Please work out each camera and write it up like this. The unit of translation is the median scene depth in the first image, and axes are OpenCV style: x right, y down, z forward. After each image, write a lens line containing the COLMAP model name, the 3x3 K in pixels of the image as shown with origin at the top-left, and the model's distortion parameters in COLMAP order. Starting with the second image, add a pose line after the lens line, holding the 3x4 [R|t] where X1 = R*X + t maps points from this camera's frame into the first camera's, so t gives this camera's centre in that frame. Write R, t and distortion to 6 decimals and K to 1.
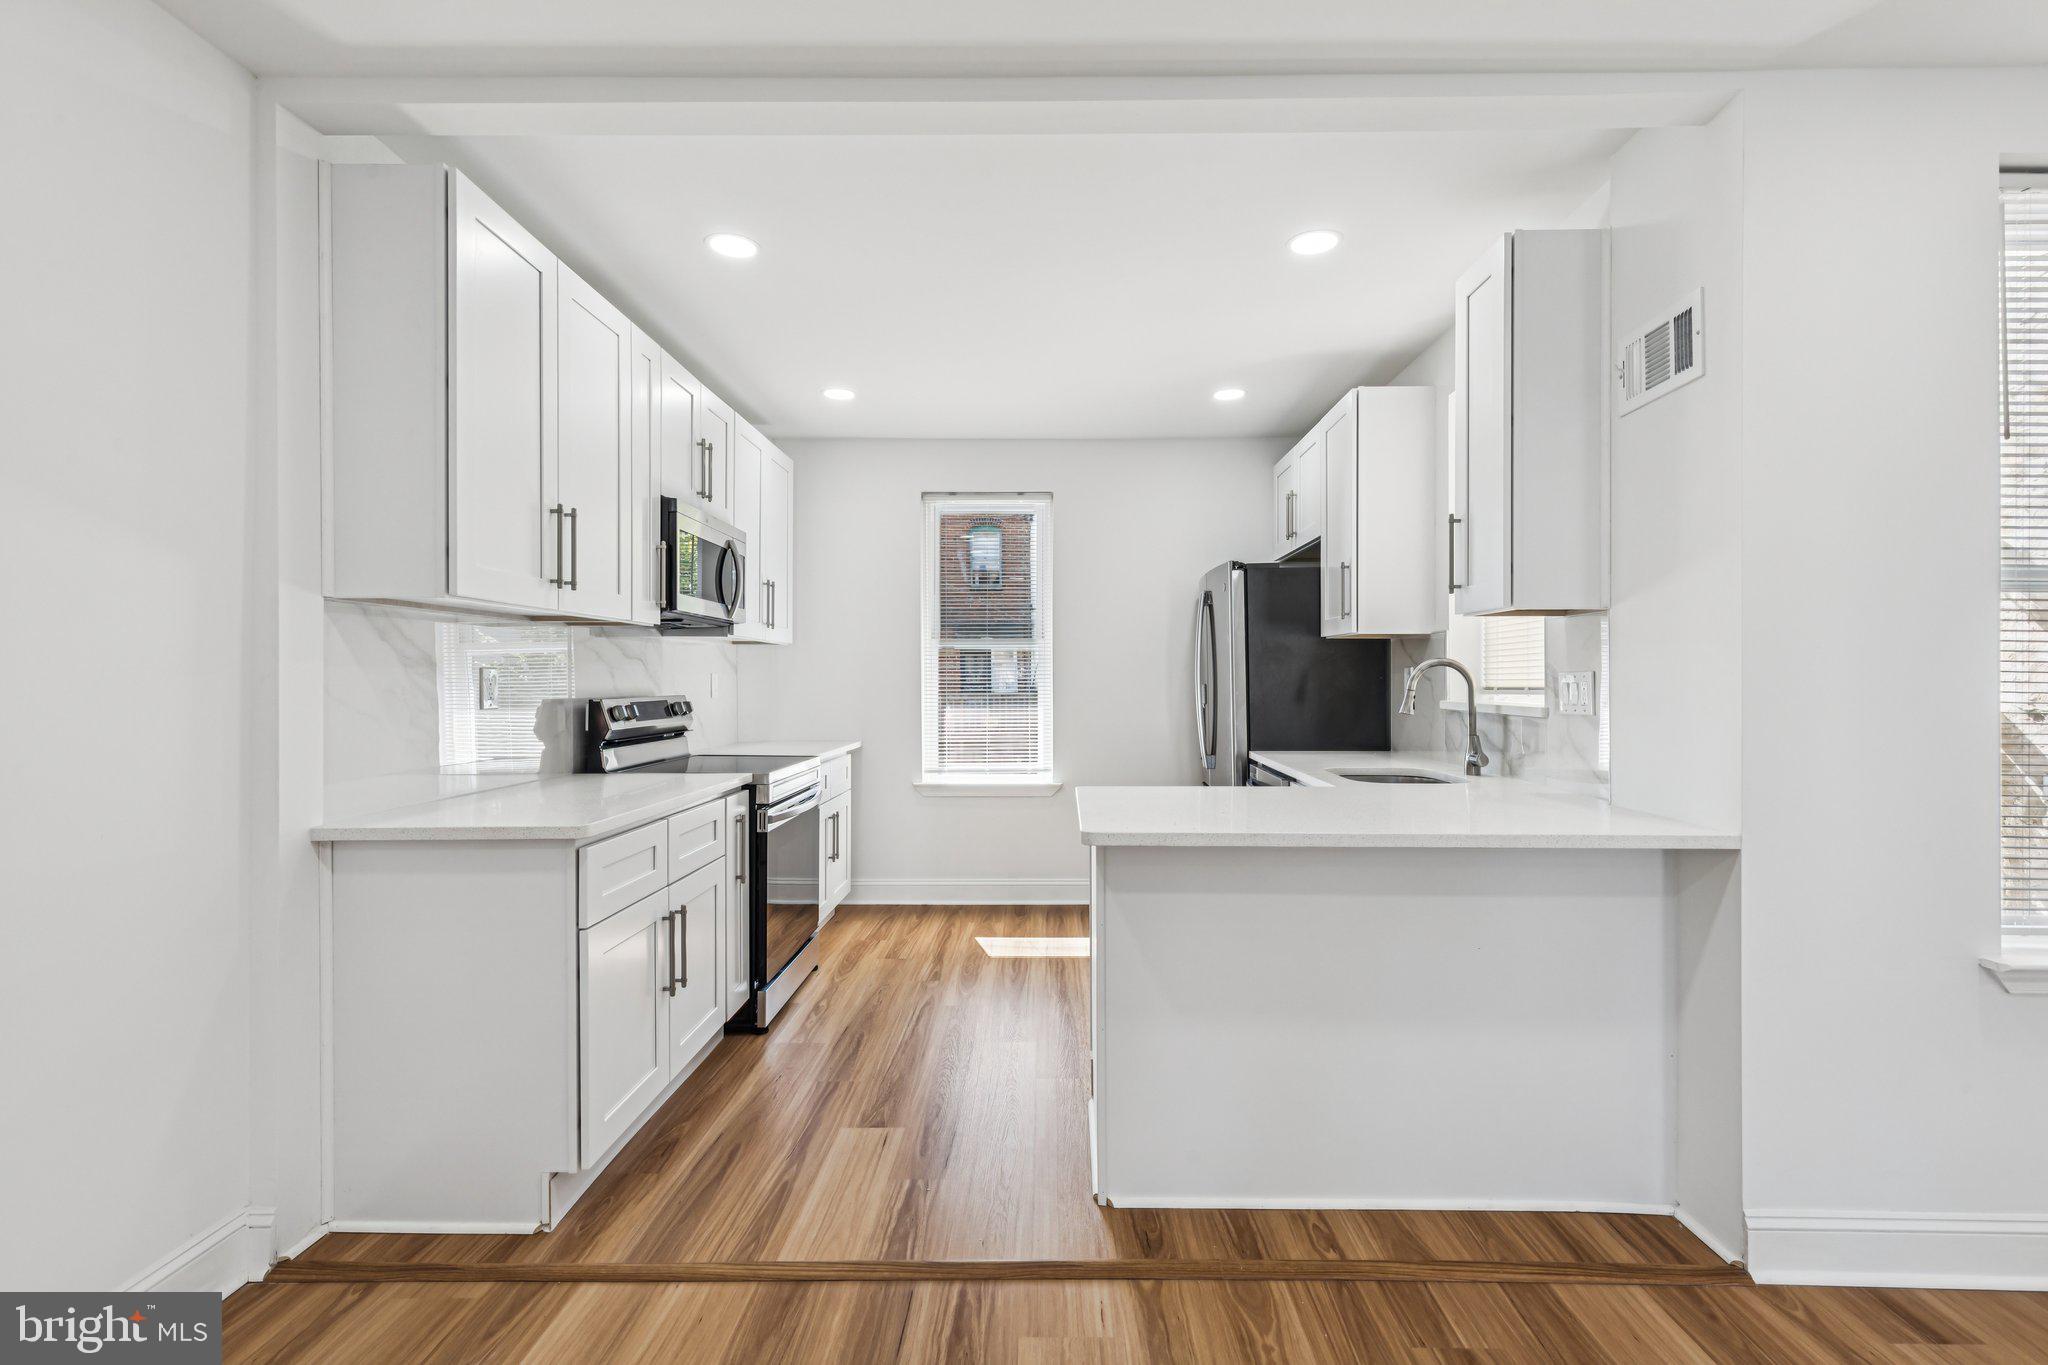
lens RADIAL K [[932.6, 0, 1021.1], [0, 932.6, 682.9], [0, 0, 1]] dist [0.008163, -0.002102]
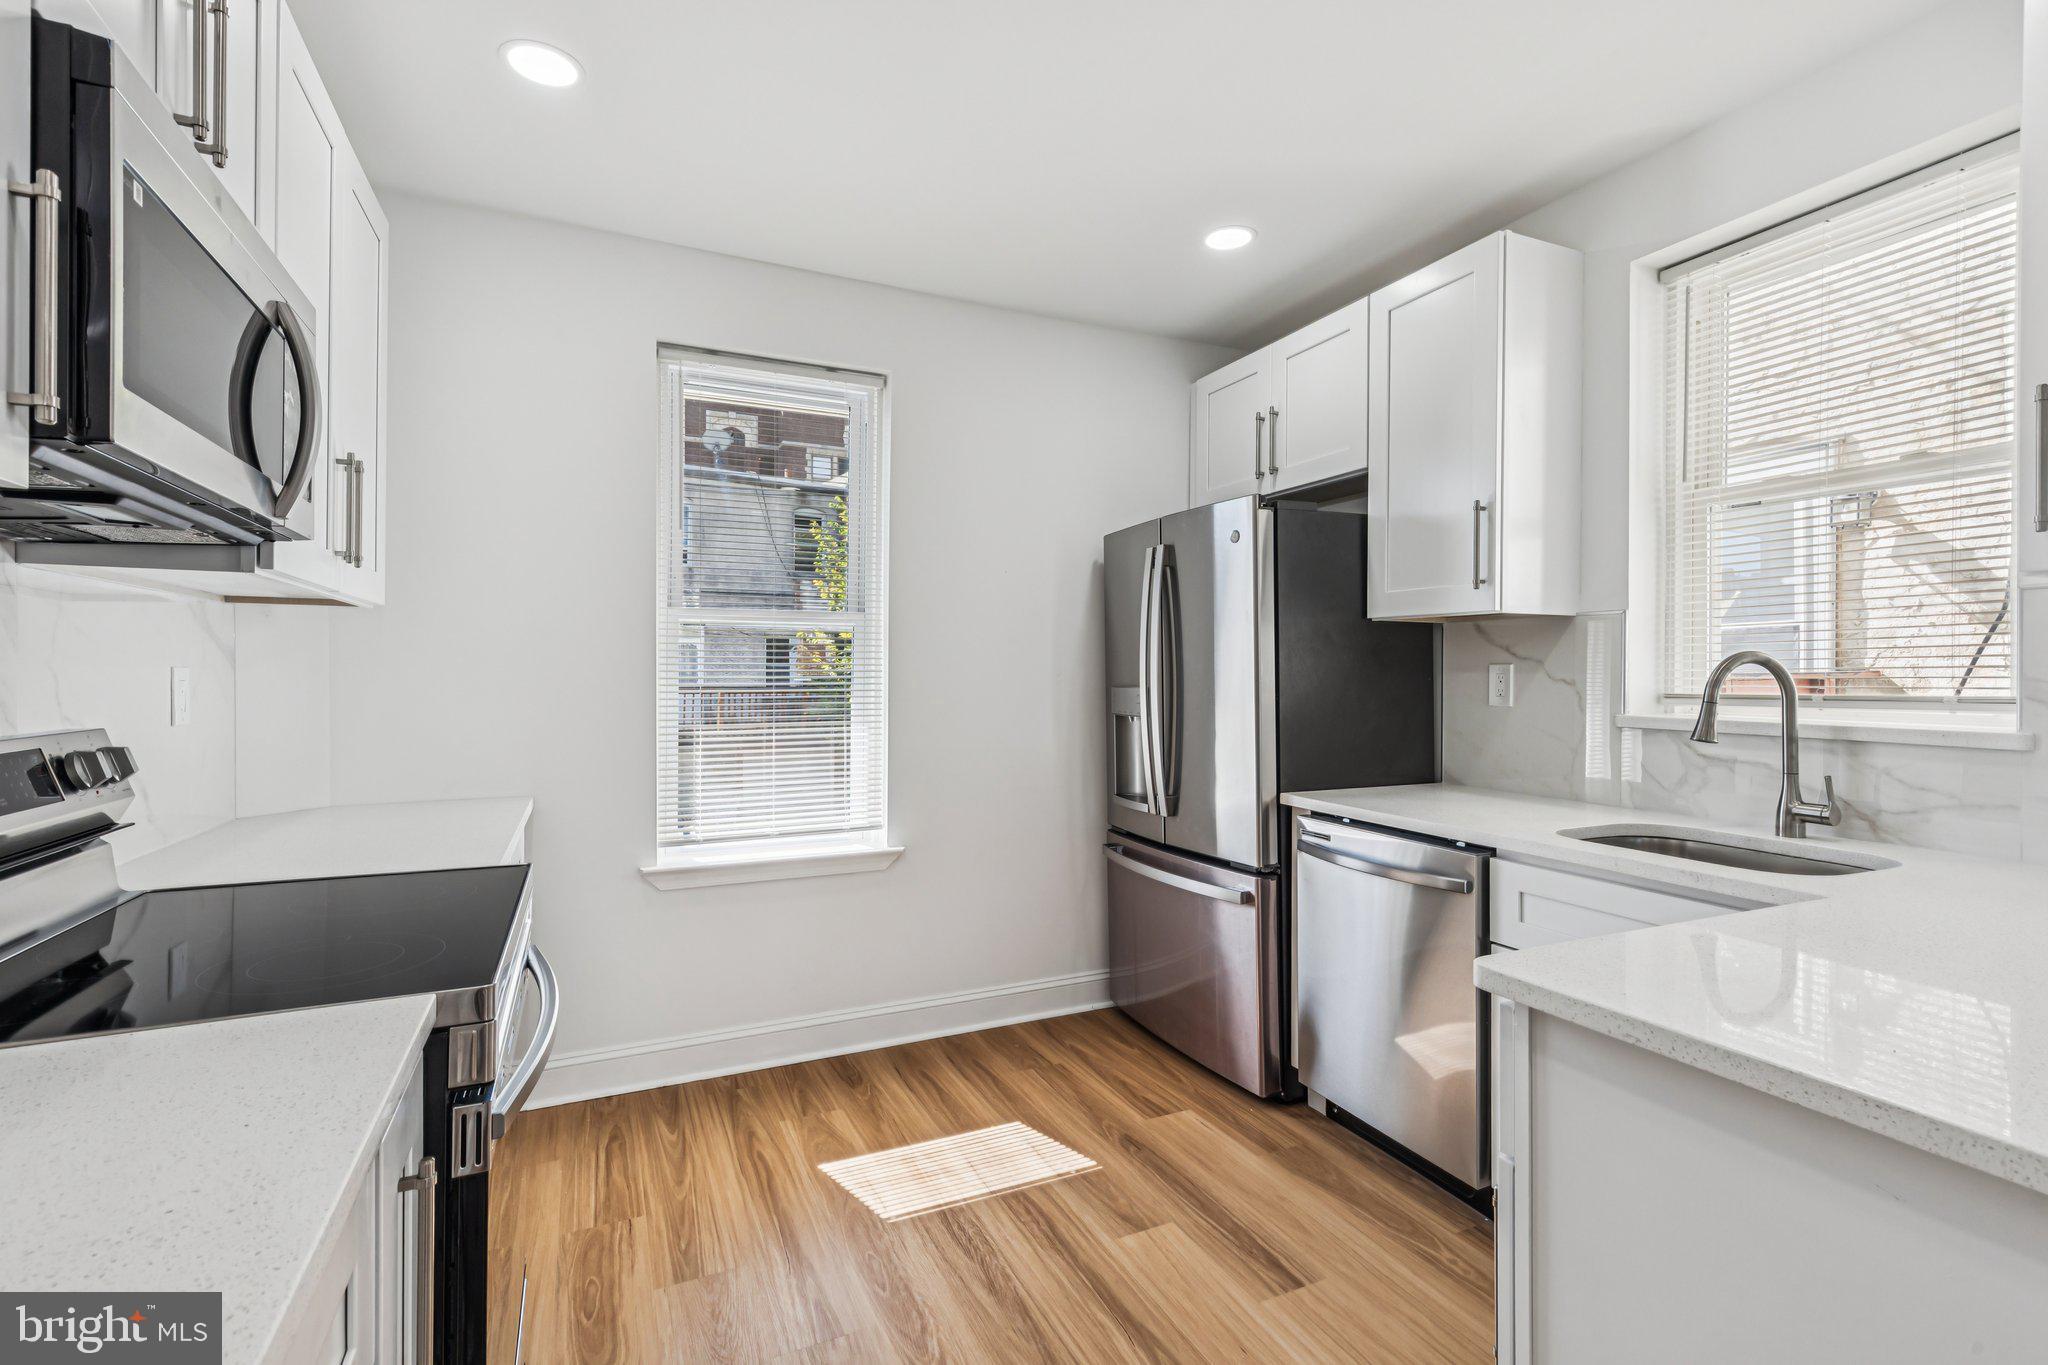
lens RADIAL K [[932.6, 0, 994.0], [0, 932.6, 672.9], [0, 0, 1]] dist [0.008163, -0.002102]
pose [[0.905644, 0.000828, 0.424037, -0.277515], [0.000642, 0.999994, -0.003323, -0.009685], [-0.424038, 0.003282, 0.905639, 0.710208]]
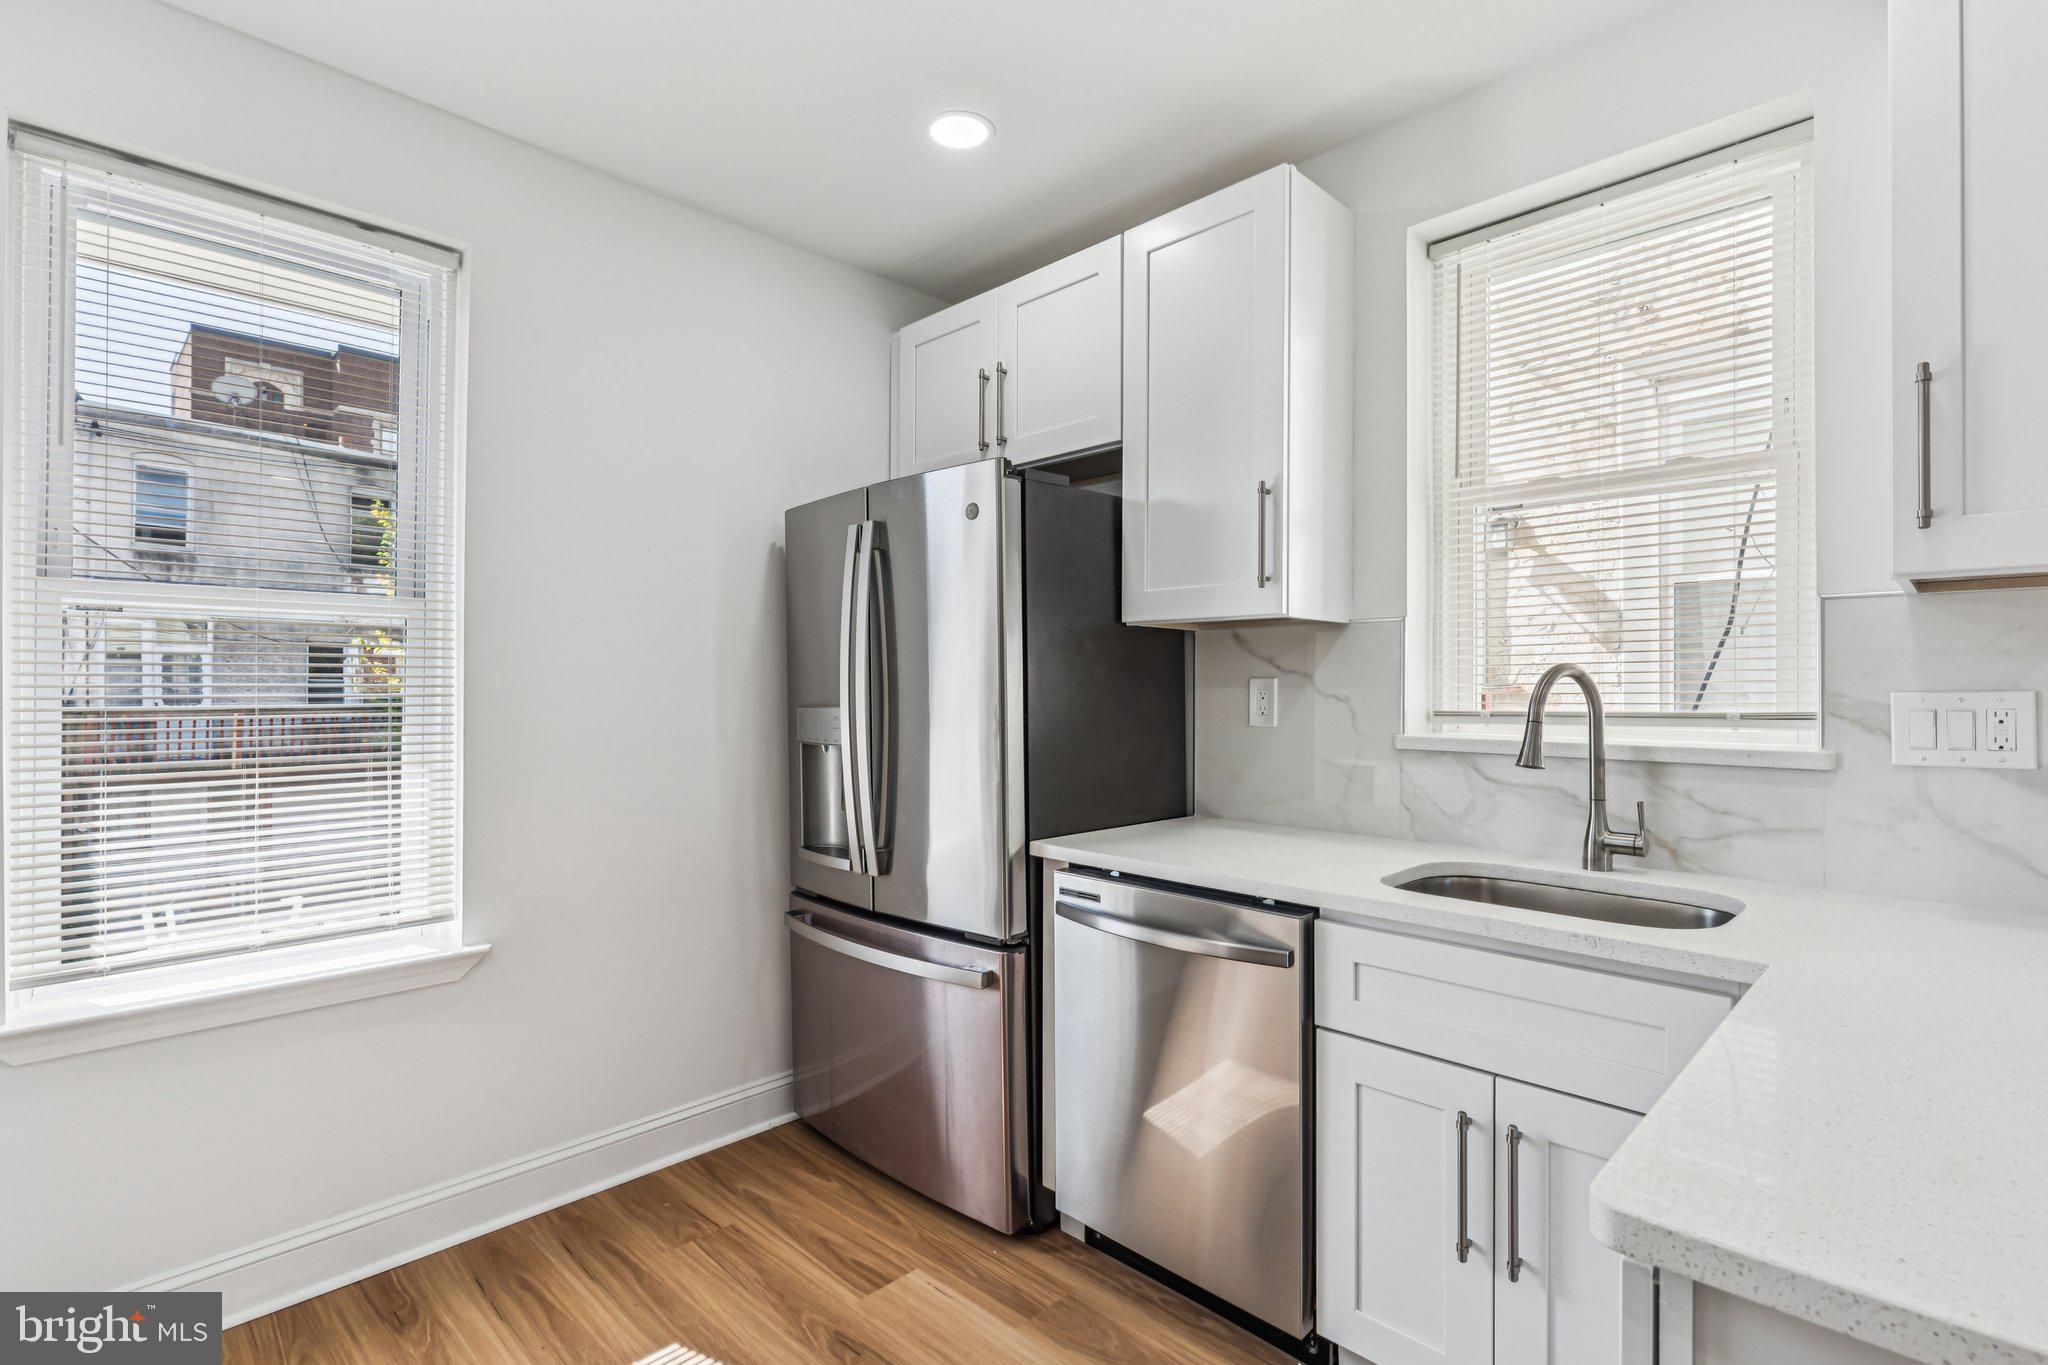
lens RADIAL K [[932.6, 0, 997.9], [0, 932.6, 690.4], [0, 0, 1]] dist [0.008163, -0.002102]
pose [[0.677727, -0.000071, 0.735314, -0.187698], [0.001938, 0.999997, -0.001690, -0.009867], [-0.735311, 0.002571, 0.677725, 0.933627]]
